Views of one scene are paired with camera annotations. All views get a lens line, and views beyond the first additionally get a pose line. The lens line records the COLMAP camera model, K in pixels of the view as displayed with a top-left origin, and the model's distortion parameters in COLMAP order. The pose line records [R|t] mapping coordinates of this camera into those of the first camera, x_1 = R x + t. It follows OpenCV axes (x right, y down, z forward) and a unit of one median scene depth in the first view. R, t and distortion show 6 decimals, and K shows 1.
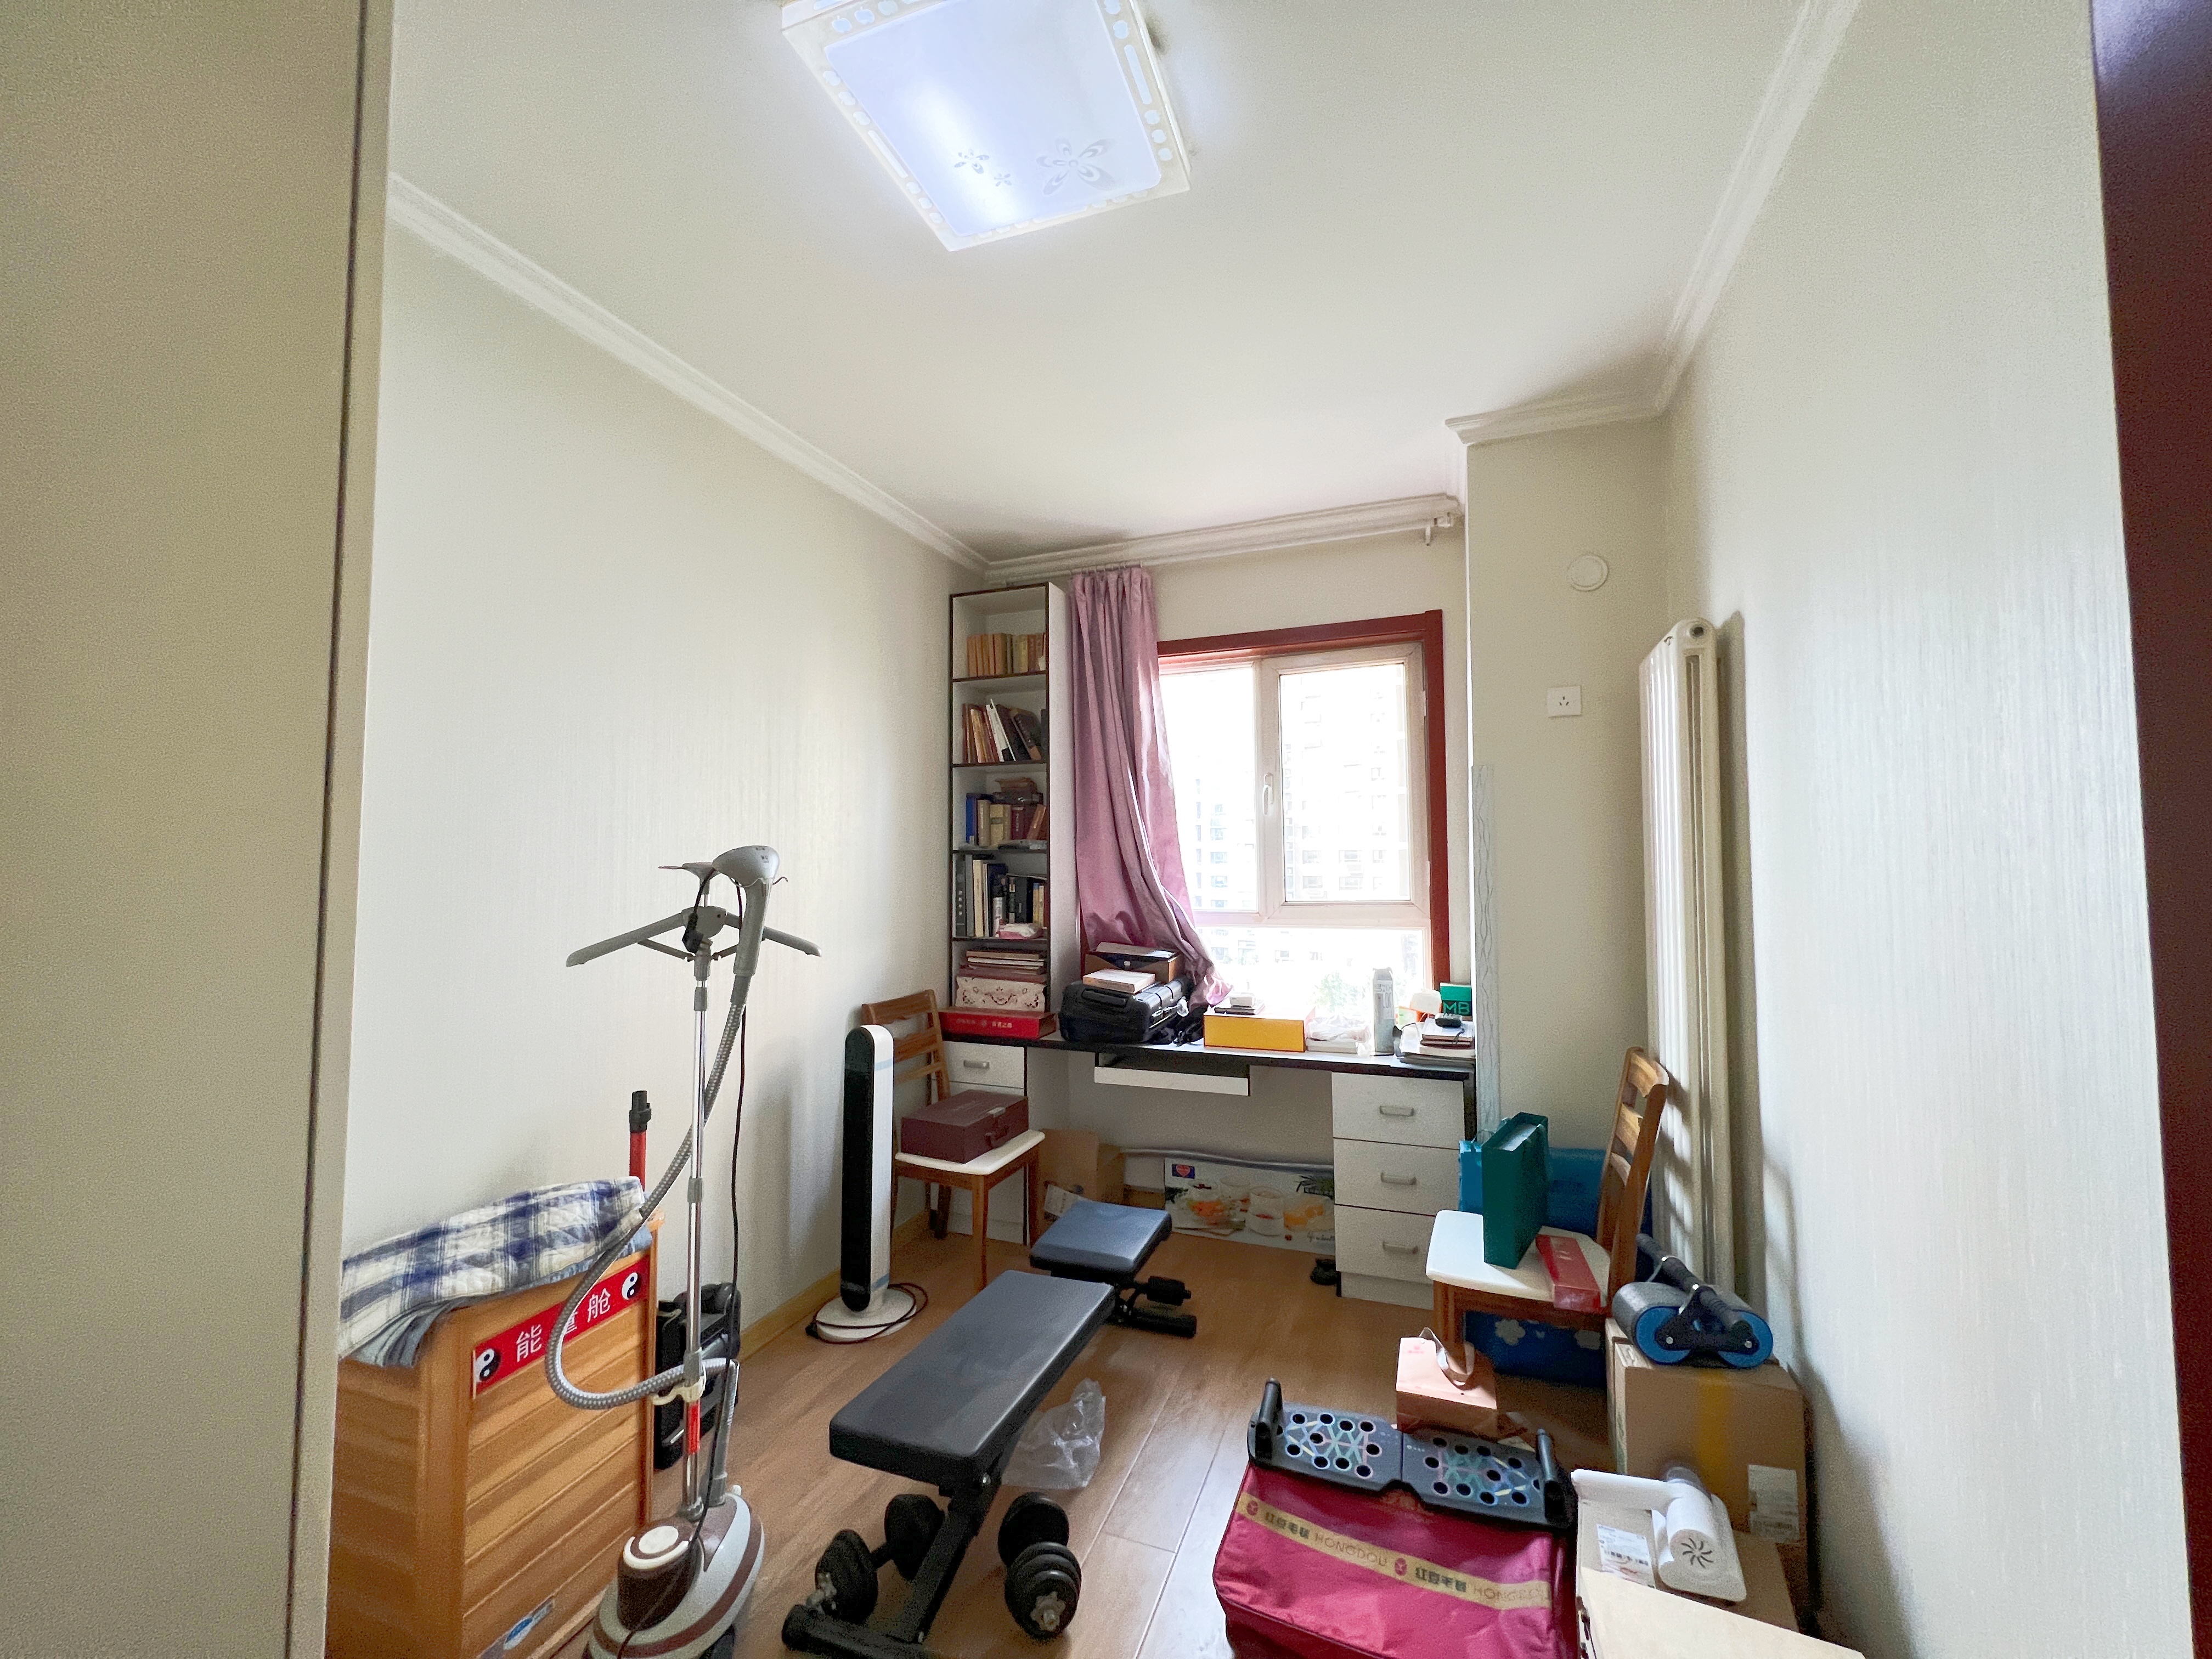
lens RADIAL K [[887.6, 0, 1107.8], [0, 887.6, 830.7], [0, 0, 1]] dist [0.000670, 0.000003]
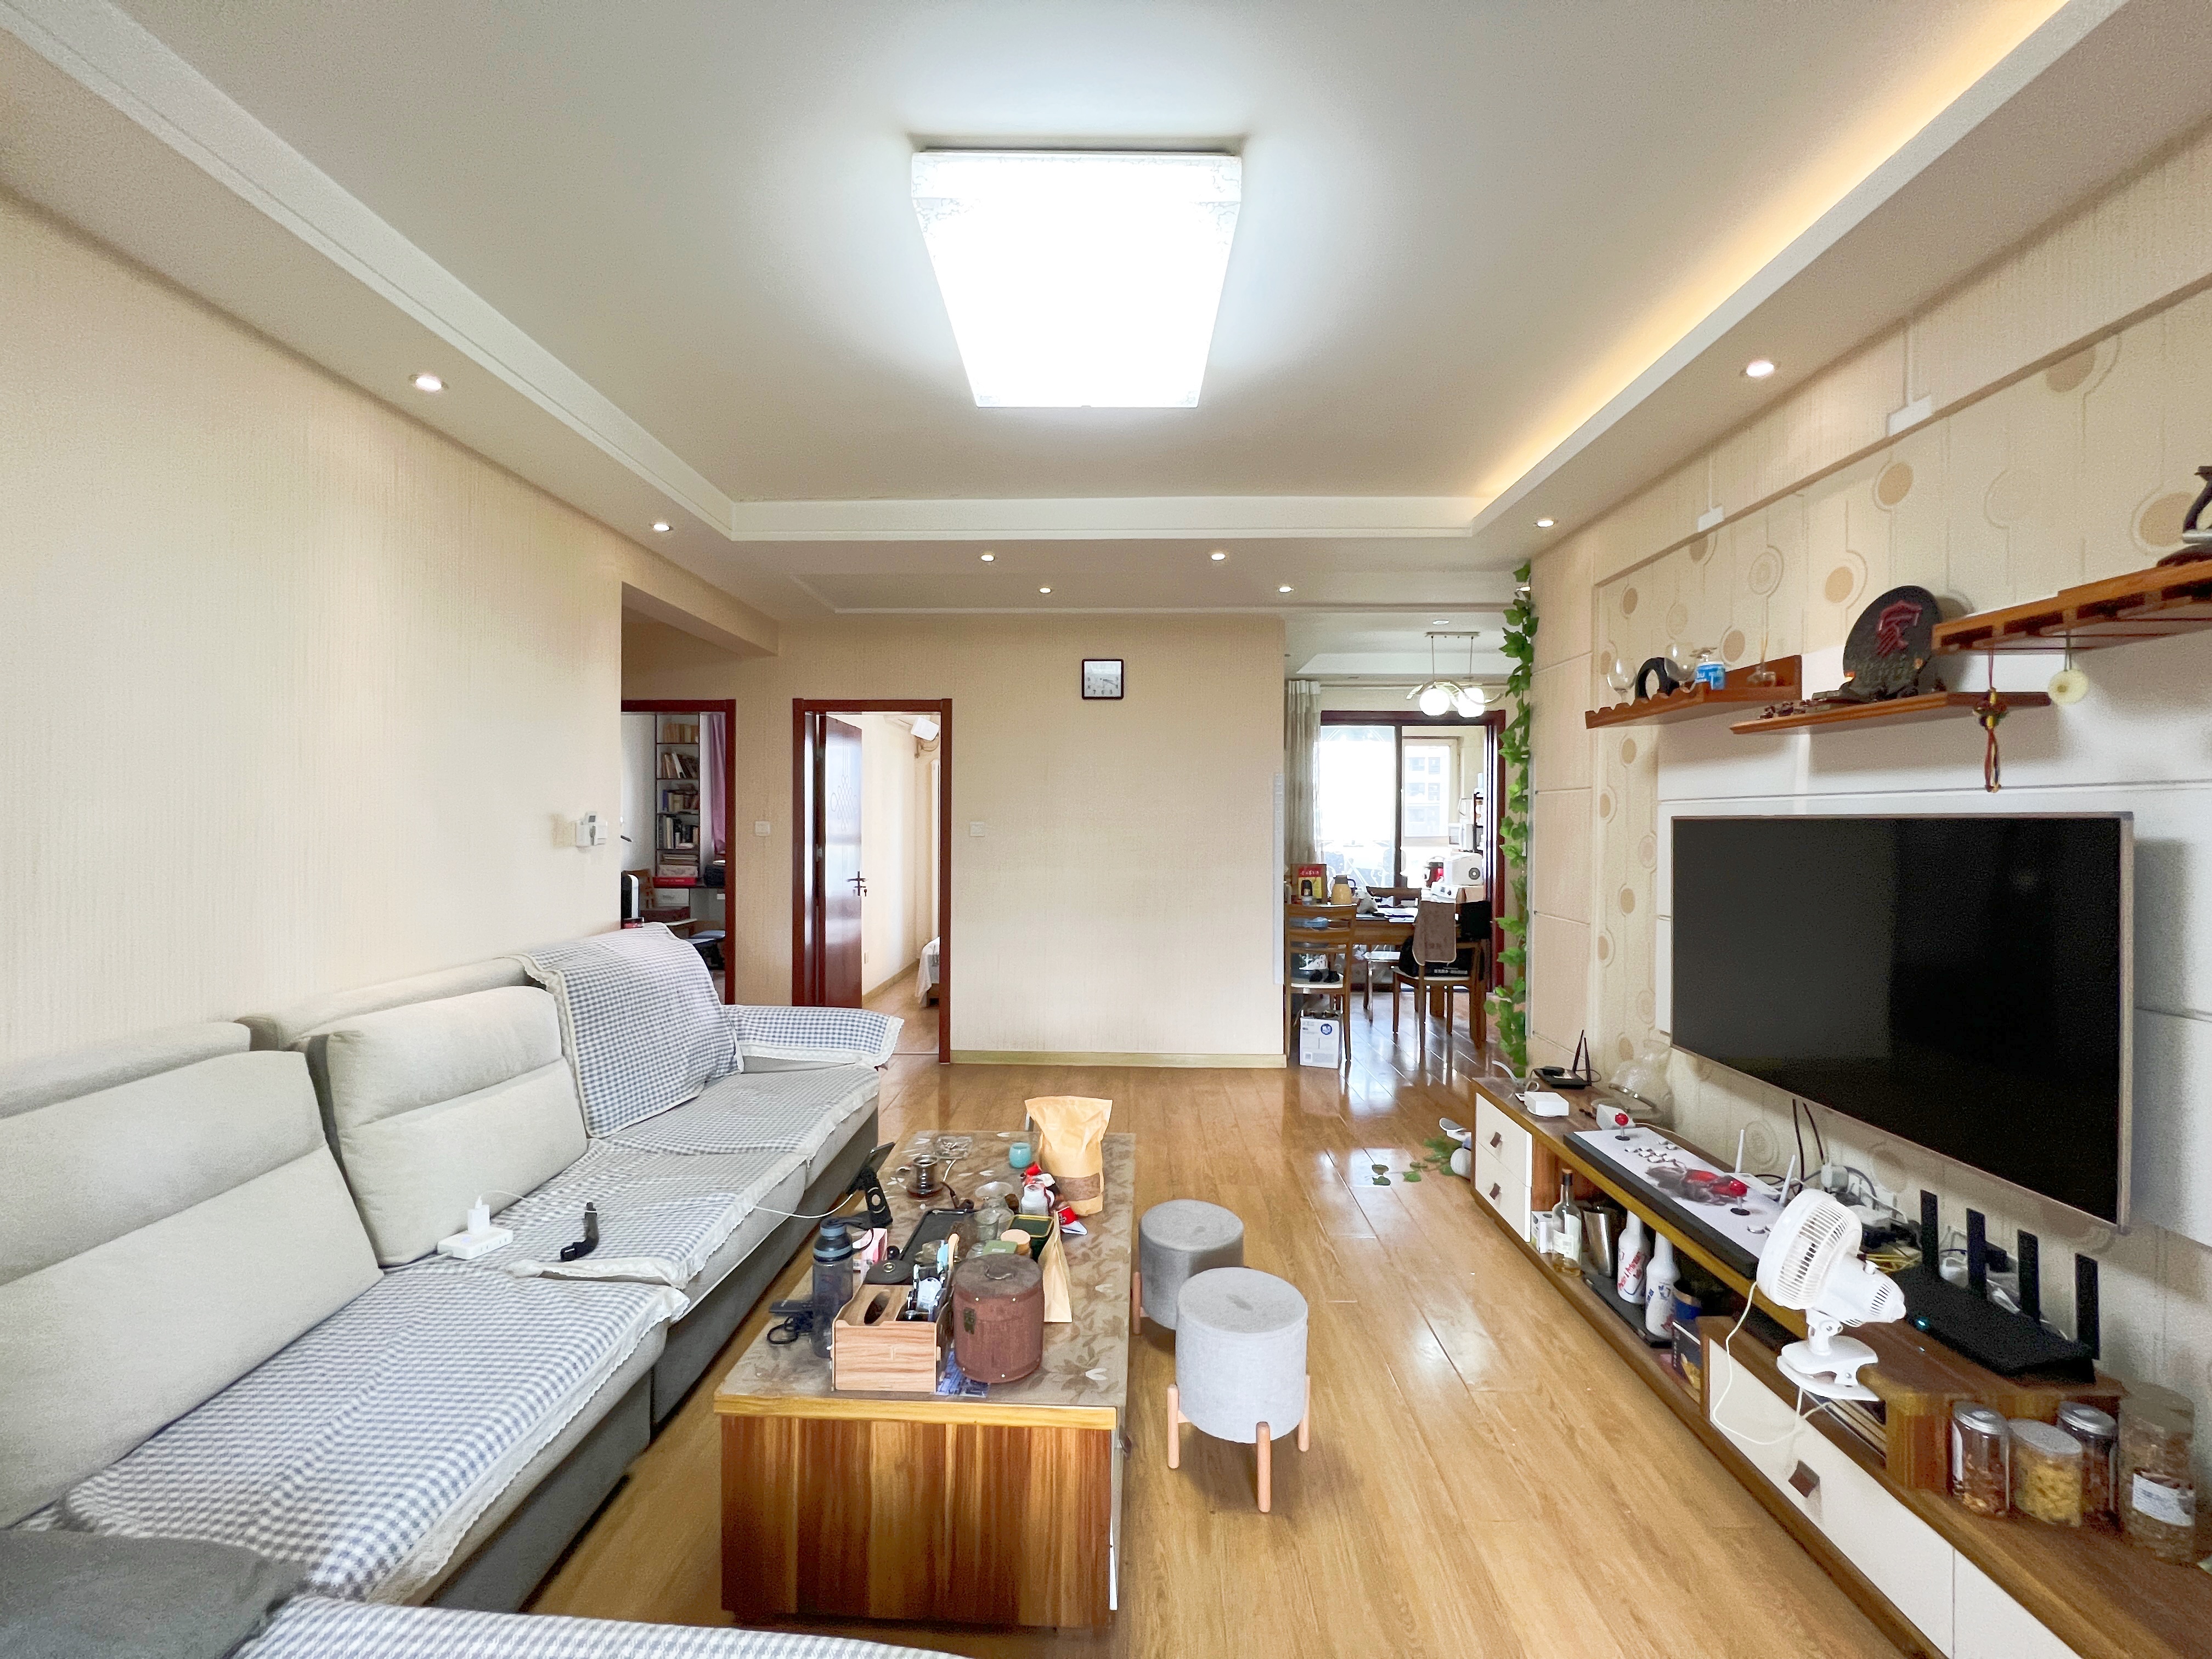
lens RADIAL K [[887.6, 0, 1107.3], [0, 887.6, 822.7], [0, 0, 1]] dist [0.000670, 0.000003]
pose [[0.940708, 0.005649, 0.339171, 0.166205], [-0.022271, 0.998733, 0.045136, -0.091889], [-0.338487, -0.050013, 0.939641, -1.749472]]
